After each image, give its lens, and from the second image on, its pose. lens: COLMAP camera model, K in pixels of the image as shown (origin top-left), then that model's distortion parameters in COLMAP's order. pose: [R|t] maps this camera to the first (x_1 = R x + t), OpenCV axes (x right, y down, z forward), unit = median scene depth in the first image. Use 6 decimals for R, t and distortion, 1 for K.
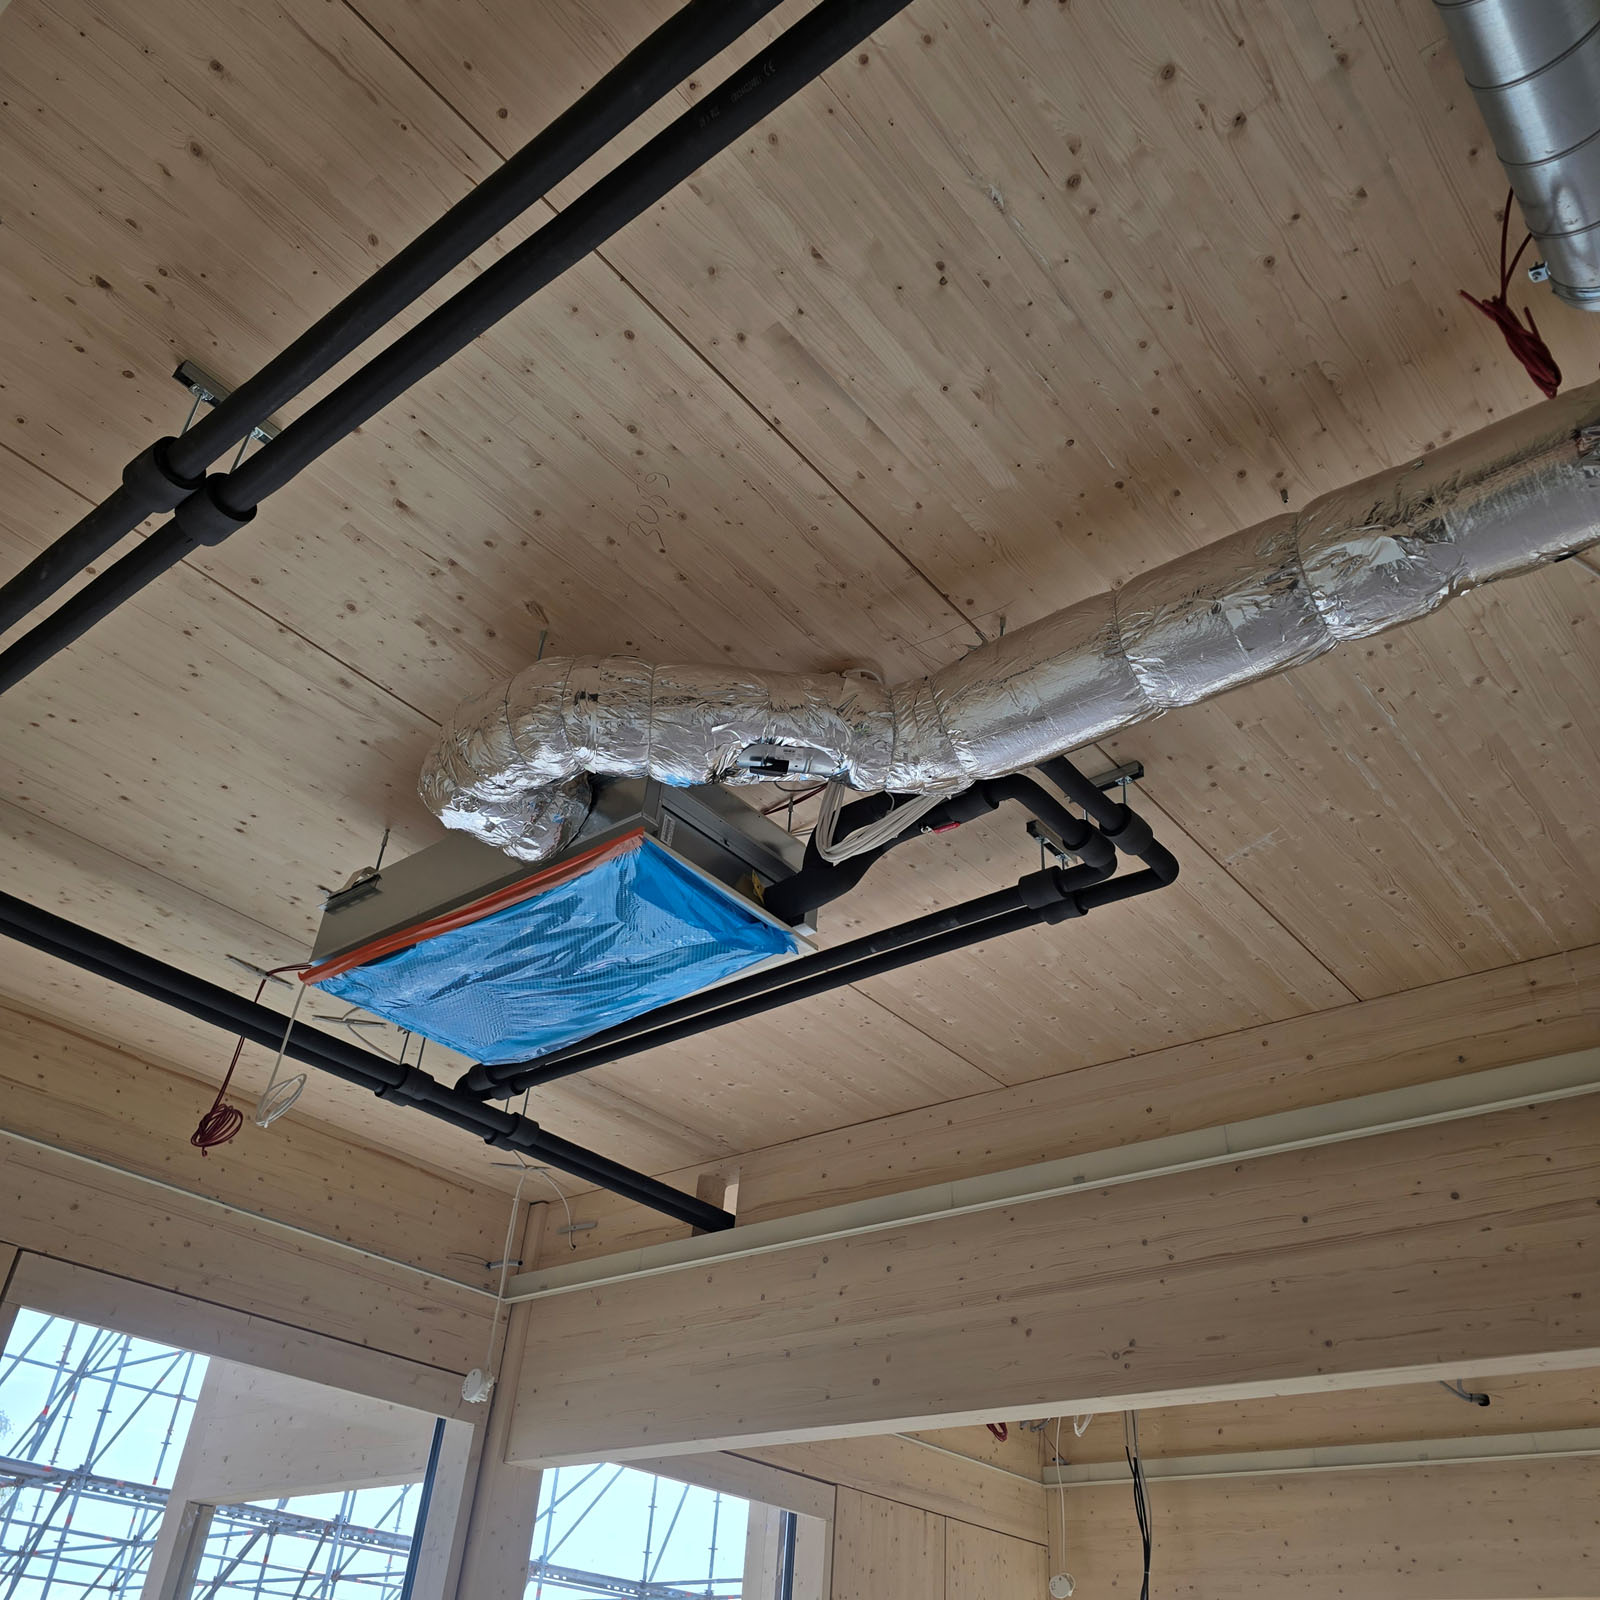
lens RADIAL K [[1451.5, 0, 809.3], [0, 1451.5, 774.4], [0, 0, 1]] dist [0.077367, -0.071999]
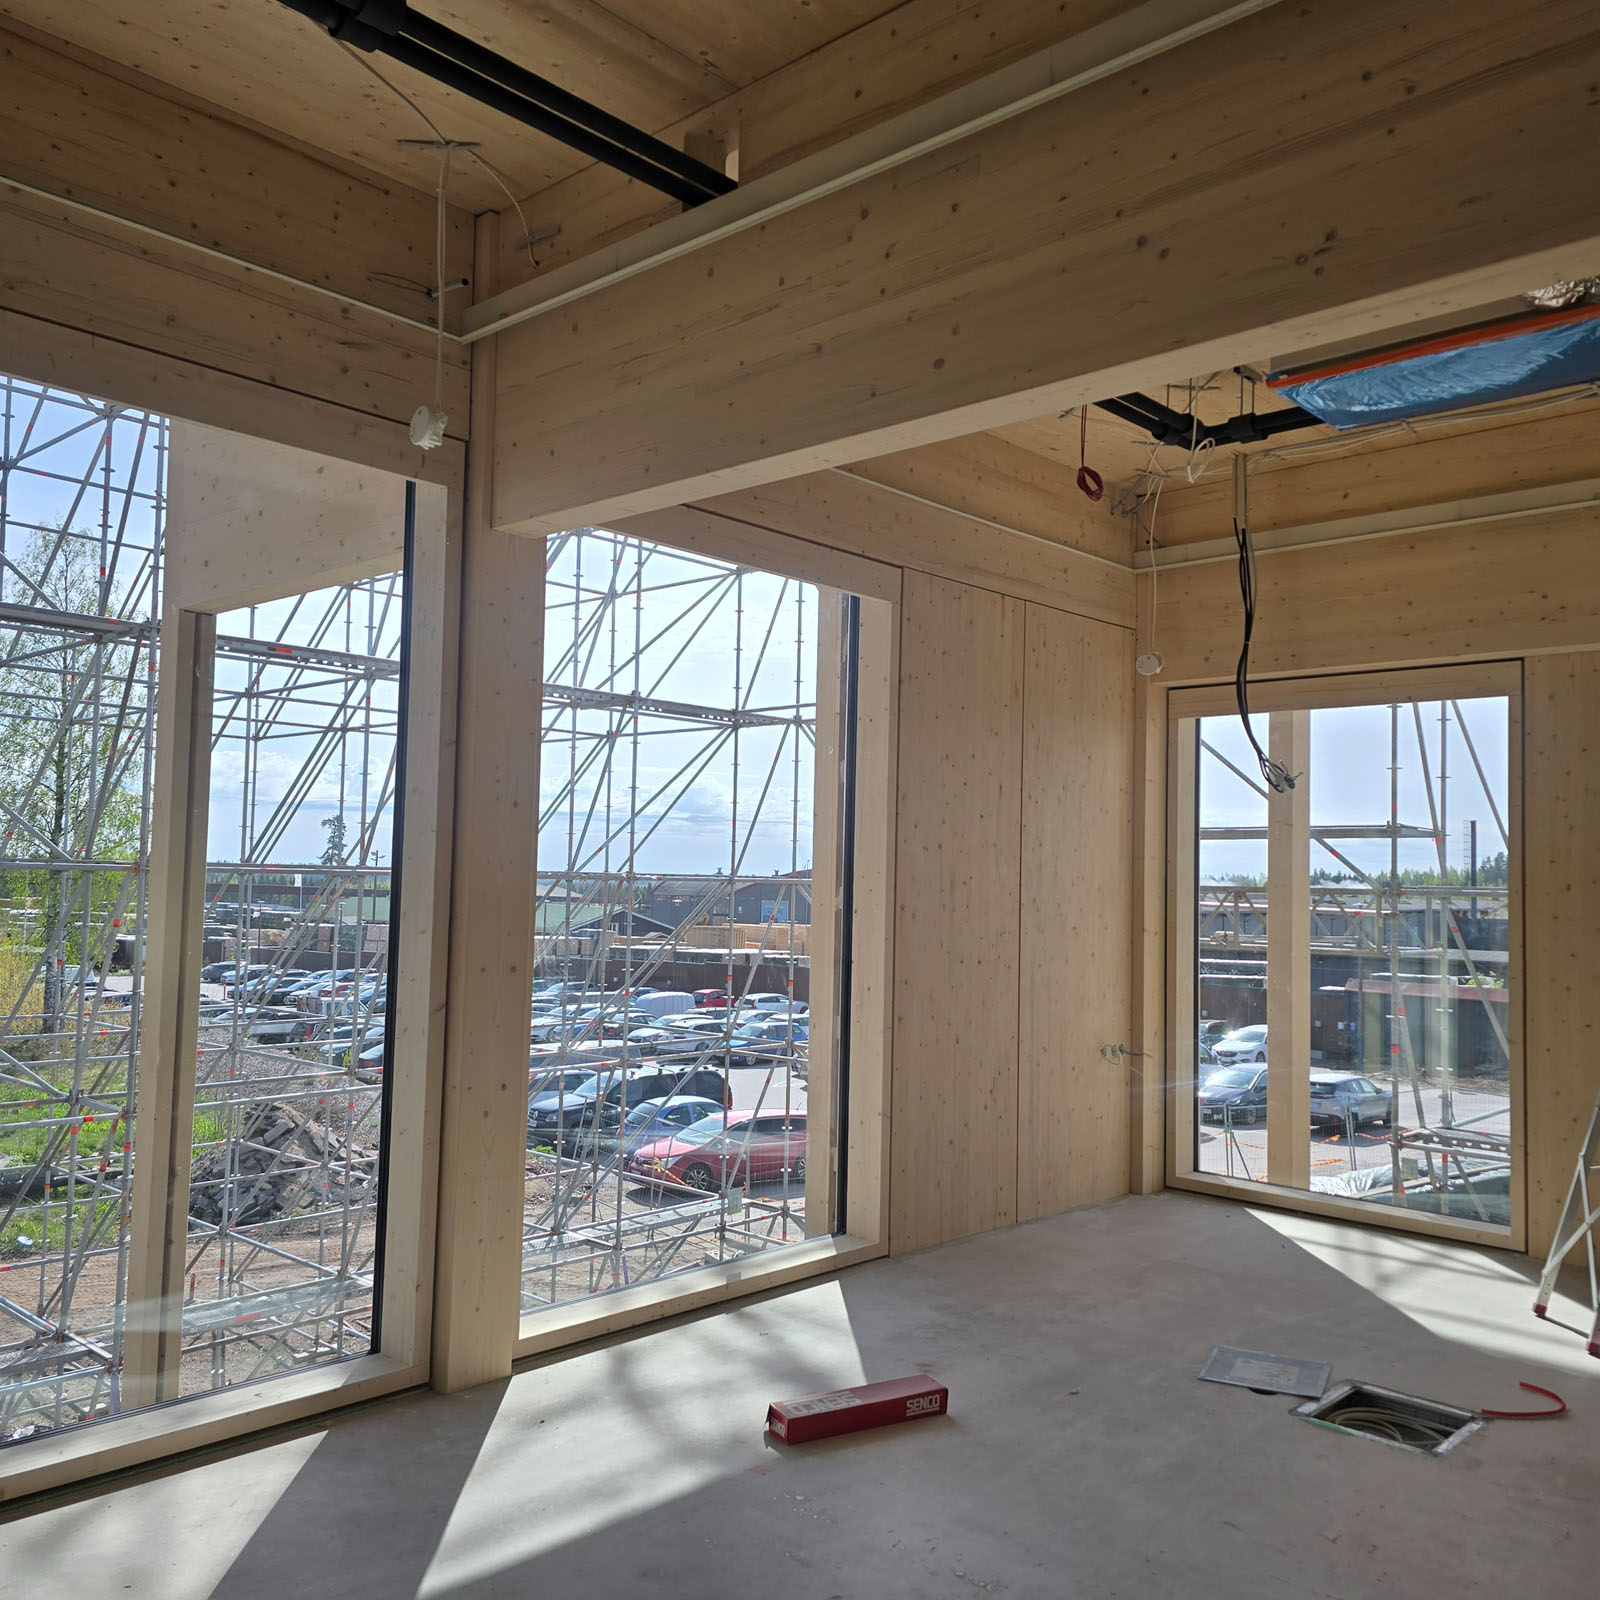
lens RADIAL K [[1451.5, 0, 809.3], [0, 1451.5, 774.4], [0, 0, 1]] dist [0.077367, -0.071999]
pose [[0.997077, -0.042692, -0.063369, 0.015435], [0.068940, 0.860253, 0.505185, 0.179765], [0.032946, -0.508077, 0.860681, 0.226672]]
